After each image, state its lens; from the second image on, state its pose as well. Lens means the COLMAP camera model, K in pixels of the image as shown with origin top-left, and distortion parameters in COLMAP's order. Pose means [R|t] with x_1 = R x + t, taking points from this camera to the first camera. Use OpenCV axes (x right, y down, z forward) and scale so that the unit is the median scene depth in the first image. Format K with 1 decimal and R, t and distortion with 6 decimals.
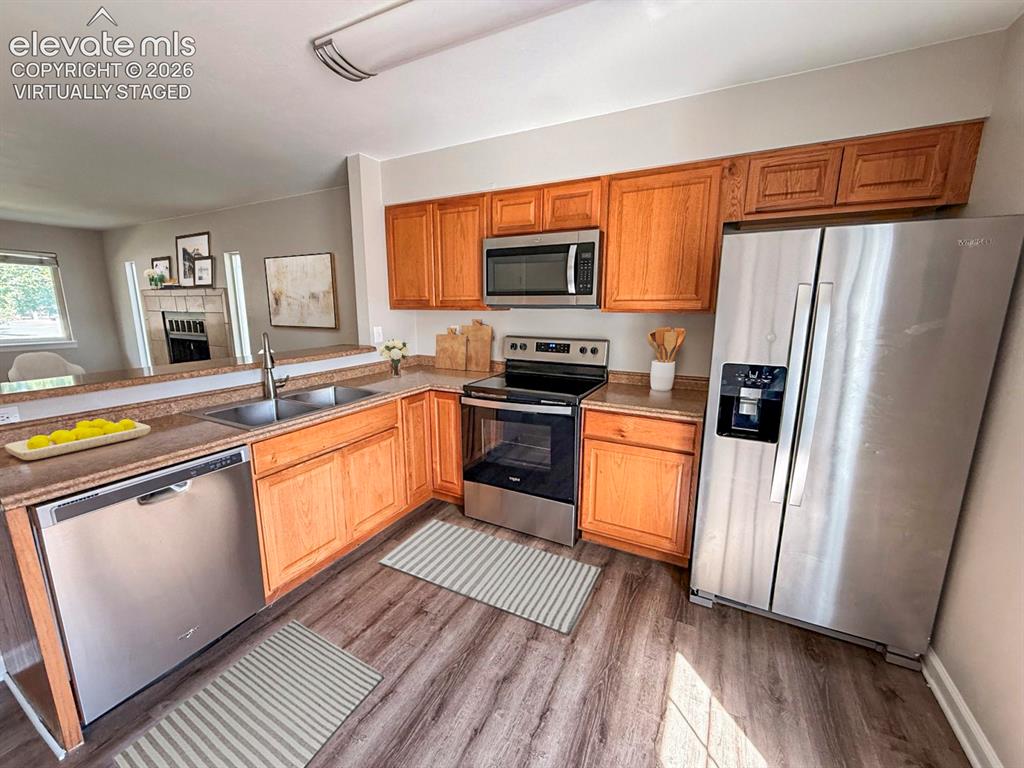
lens RADIAL K [[409.6, 0, 507.5], [0, 409.6, 383.3], [0, 0, 1]] dist [0.000726, -0.000081]
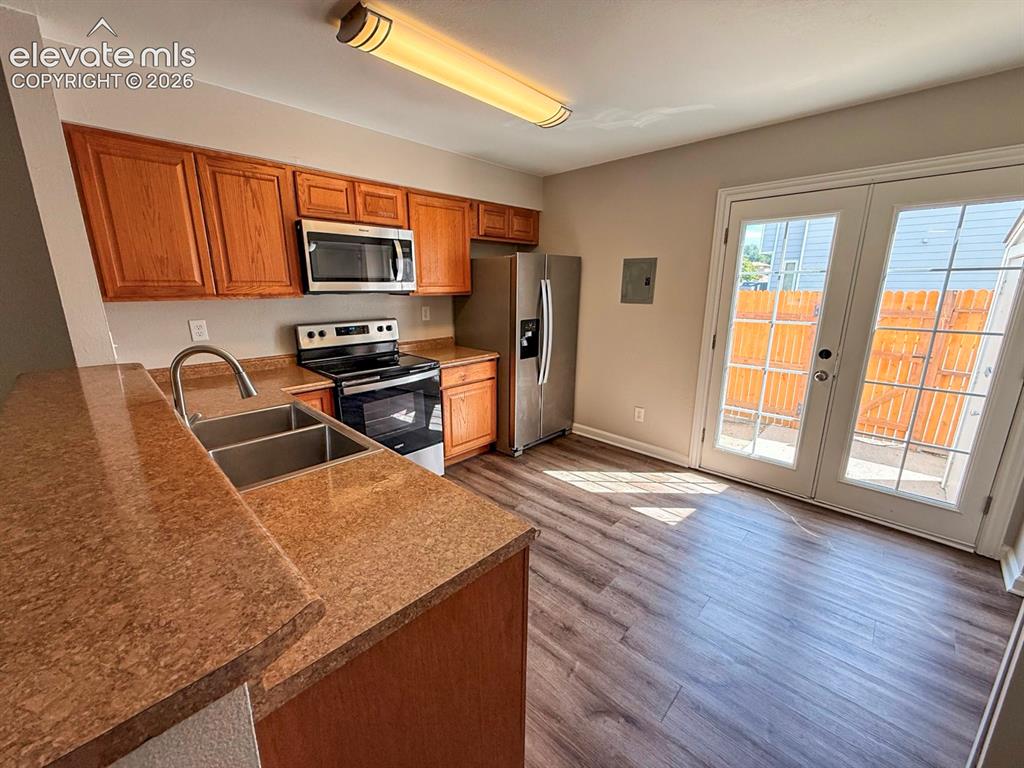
lens RADIAL K [[409.6, 0, 507.5], [0, 409.6, 383.3], [0, 0, 1]] dist [0.000726, -0.000081]
pose [[0.290457, -0.228762, 0.929141, -1.008308], [0.182744, 0.966392, 0.180807, -0.092491], [-0.939276, 0.117279, 0.322500, 0.369369]]
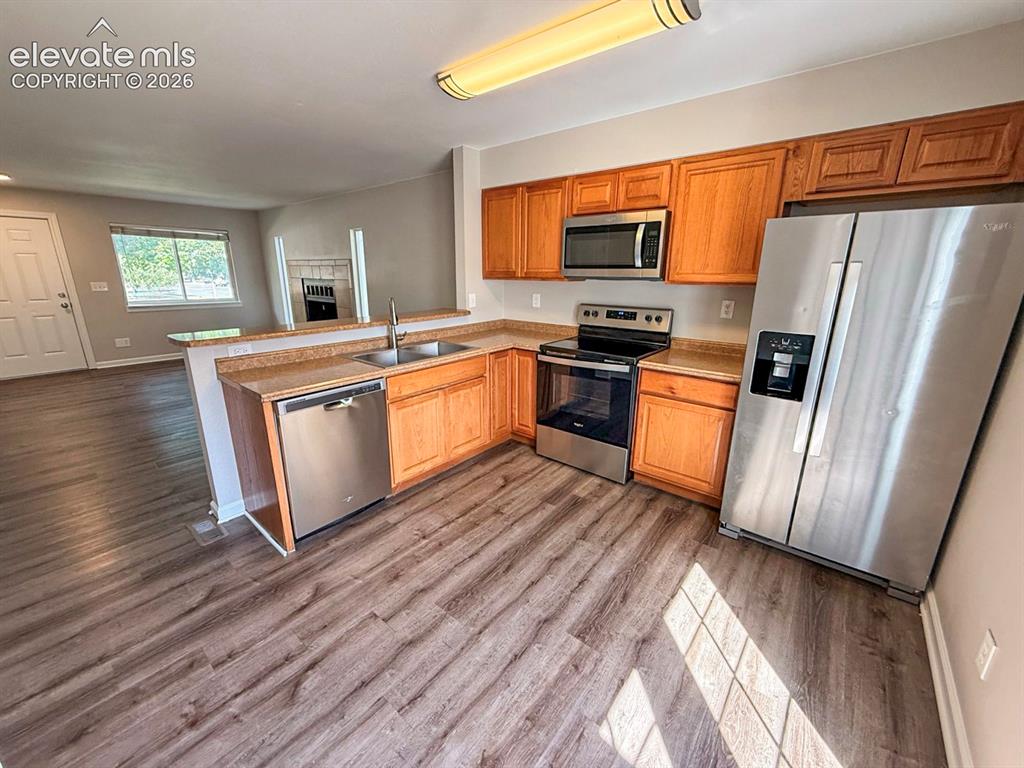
lens RADIAL K [[409.6, 0, 507.5], [0, 409.6, 383.3], [0, 0, 1]] dist [0.000726, -0.000081]
pose [[0.978182, 0.058095, -0.199459, 0.050873], [-0.042315, 0.995693, 0.082488, 0.025204], [0.203392, -0.072248, 0.976428, -0.225558]]
